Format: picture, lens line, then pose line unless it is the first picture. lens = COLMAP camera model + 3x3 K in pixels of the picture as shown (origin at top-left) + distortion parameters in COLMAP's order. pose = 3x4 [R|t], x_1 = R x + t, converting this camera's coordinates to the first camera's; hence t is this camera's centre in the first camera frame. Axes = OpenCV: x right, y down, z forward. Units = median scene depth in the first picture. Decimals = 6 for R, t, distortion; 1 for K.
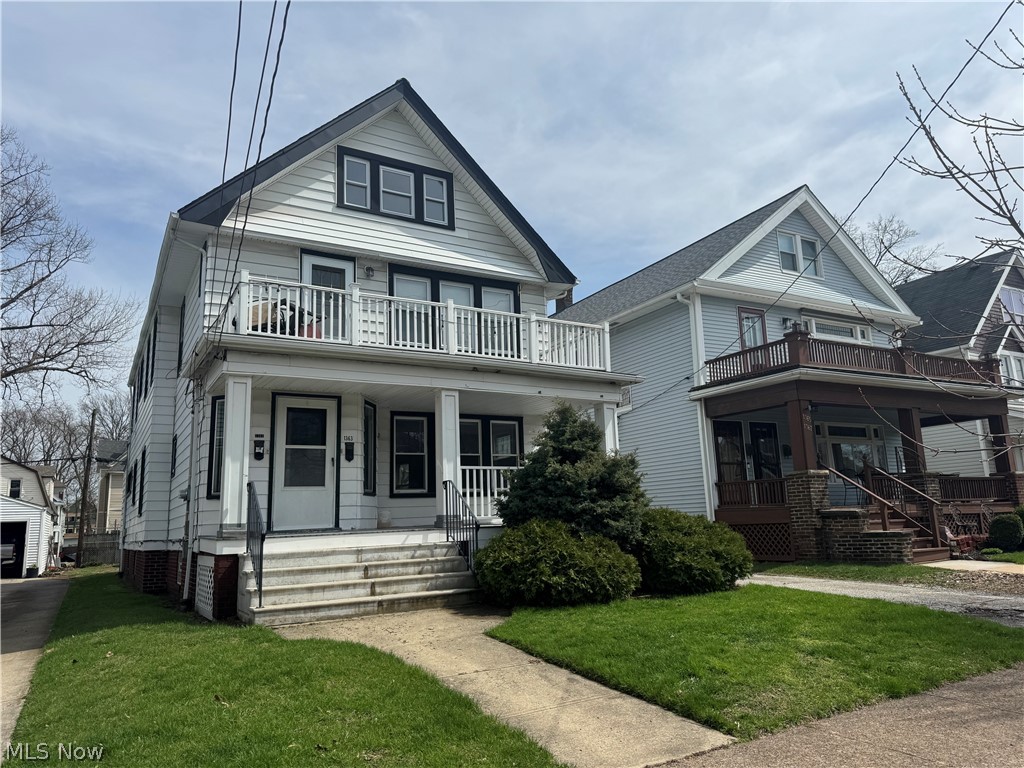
lens RADIAL K [[718.1, 0, 508.3], [0, 718.1, 383.3], [0, 0, 1]] dist [0.089106, -0.117534]
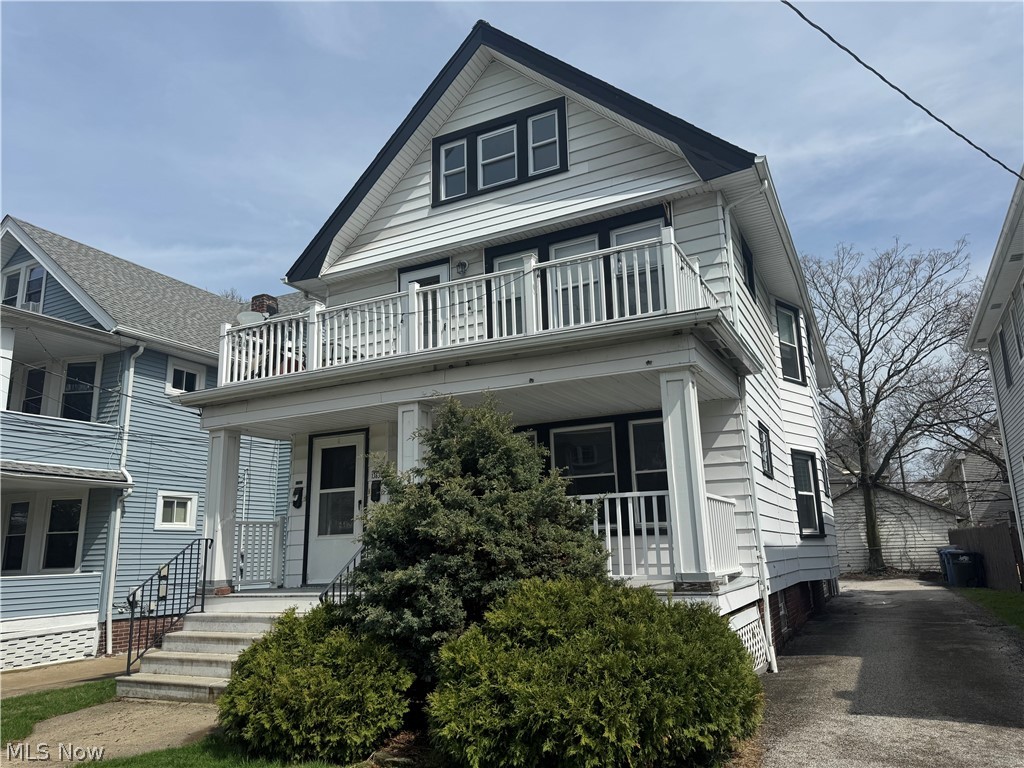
lens RADIAL K [[718.1, 0, 508.3], [0, 718.1, 383.3], [0, 0, 1]] dist [0.089106, -0.117534]
pose [[0.546803, -0.172213, -0.819359, 0.579728], [0.168645, 0.981214, -0.093686, 0.074781], [0.820101, -0.086953, 0.565574, 0.651769]]
